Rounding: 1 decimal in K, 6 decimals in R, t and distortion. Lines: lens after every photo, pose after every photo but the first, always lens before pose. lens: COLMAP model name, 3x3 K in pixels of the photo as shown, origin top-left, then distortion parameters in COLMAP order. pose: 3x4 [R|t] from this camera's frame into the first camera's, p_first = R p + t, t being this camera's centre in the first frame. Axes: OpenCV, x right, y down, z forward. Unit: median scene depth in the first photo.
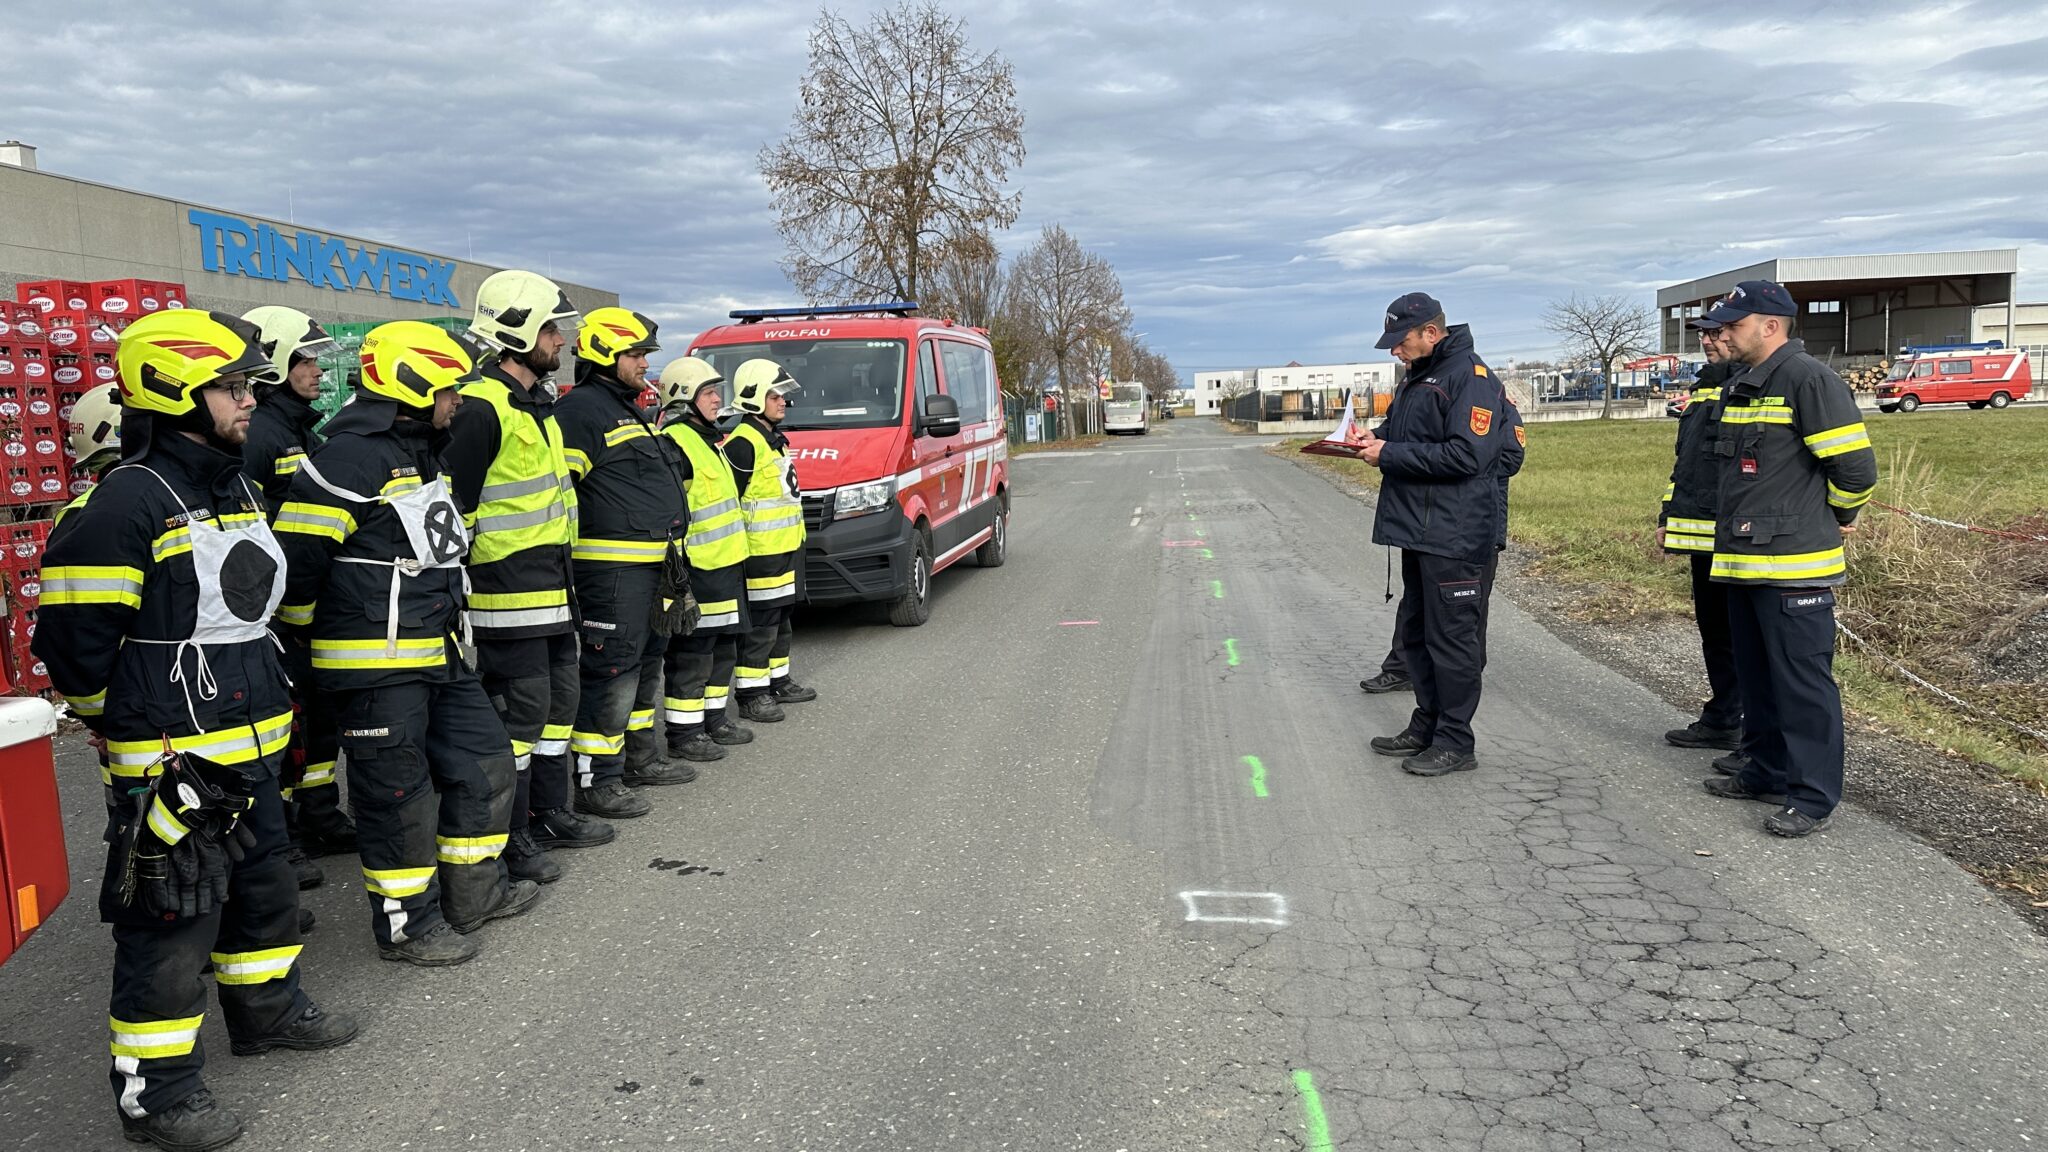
lens RADIAL K [[1410.0, 0, 1024.0], [0, 1410.0, 576.0], [0, 0, 1]] dist [-0.130829, -0.002065]
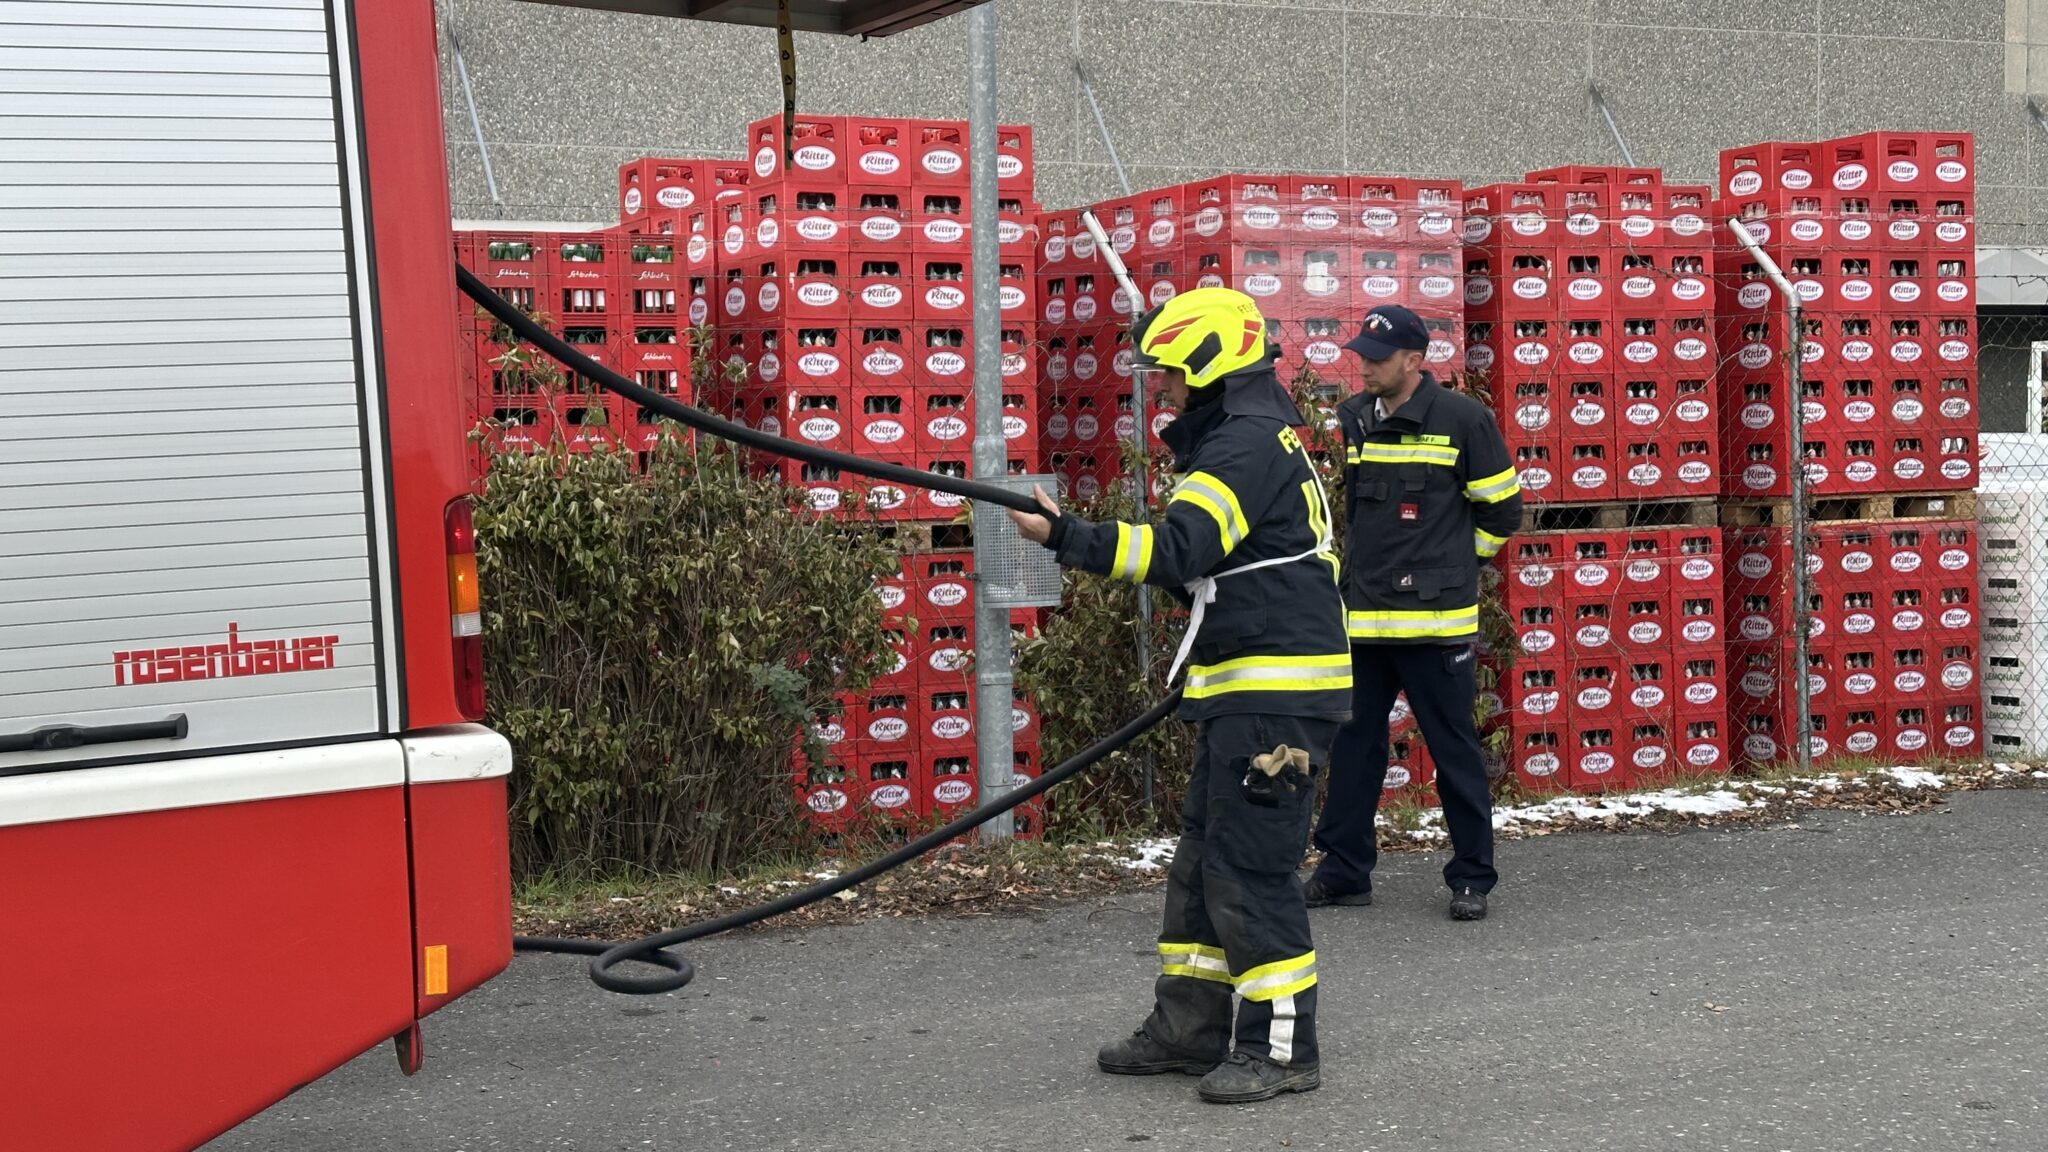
lens RADIAL K [[2898.4, 0, 1024.0], [0, 2898.4, 576.0], [0, 0, 1]] dist [0.180680, -0.000335]
pose [[0.525575, 0.046121, -0.849496, 0.322389], [-0.074411, 0.997195, 0.008103, -0.005750], [0.847487, 0.058953, 0.527533, -0.037285]]
